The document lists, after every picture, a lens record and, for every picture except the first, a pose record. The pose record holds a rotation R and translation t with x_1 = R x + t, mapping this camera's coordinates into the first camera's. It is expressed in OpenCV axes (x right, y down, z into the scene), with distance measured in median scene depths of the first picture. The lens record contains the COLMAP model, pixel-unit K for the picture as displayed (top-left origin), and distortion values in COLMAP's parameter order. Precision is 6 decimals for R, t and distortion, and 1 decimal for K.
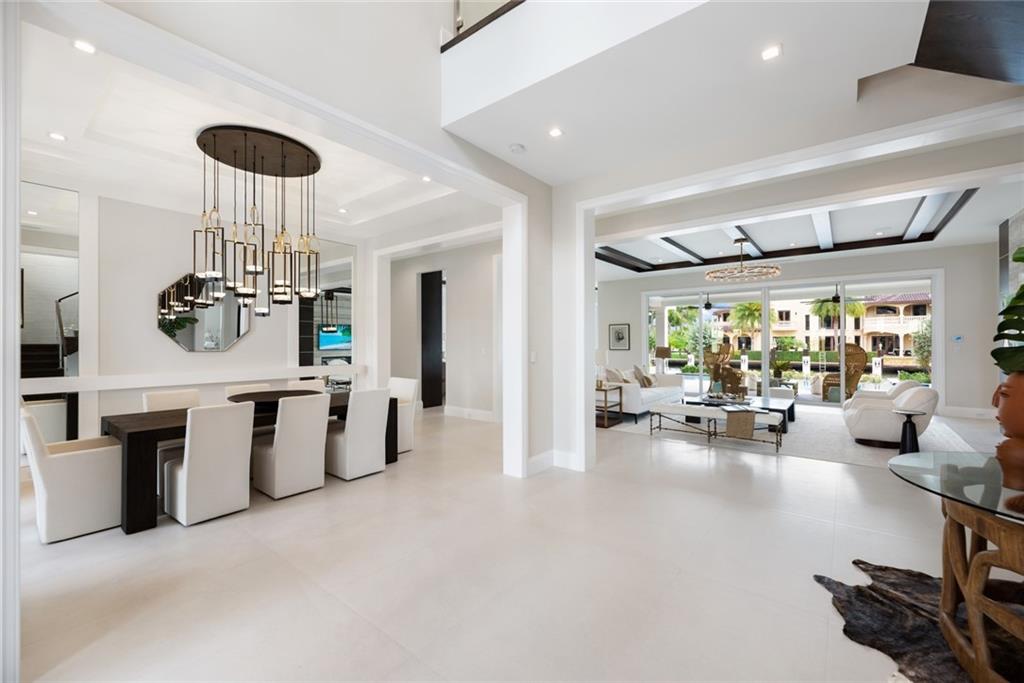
lens RADIAL K [[422.7, 0, 512.0], [0, 422.7, 341.5], [0, 0, 1]] dist [0.000136, -0.000022]
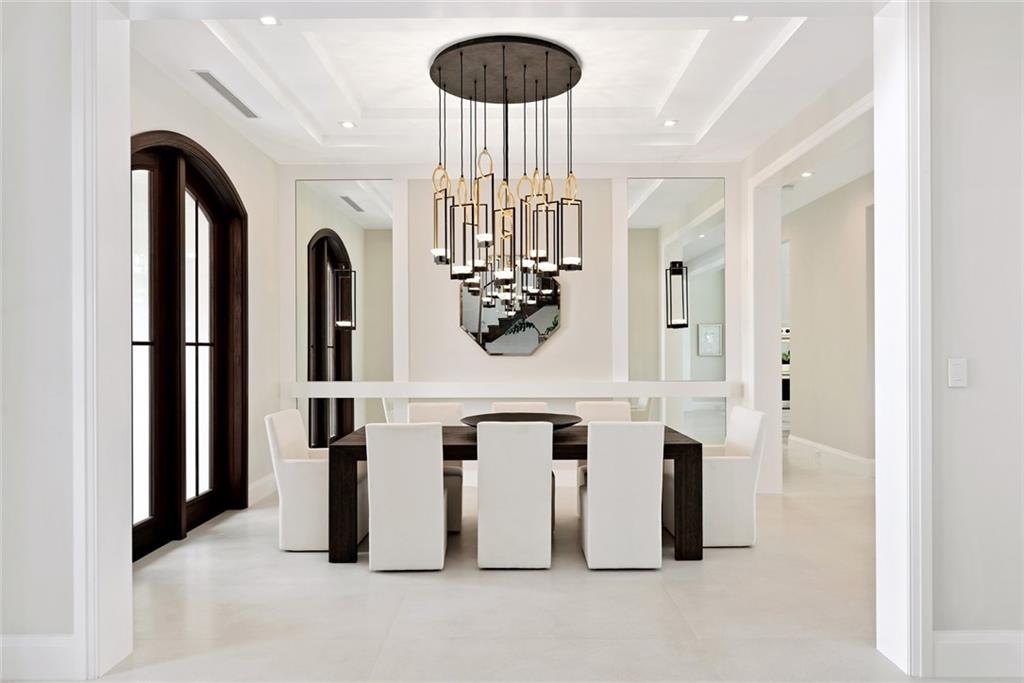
lens RADIAL K [[676.1, 0, 514.6], [0, 676.1, 352.5], [0, 0, 1]] dist [-0.000610, -0.002867]
pose [[0.617898, 0.001349, -0.786257, 0.294358], [0.003098, 0.999987, 0.004150, 0.014686], [0.786252, -0.005000, 0.617886, 0.314901]]
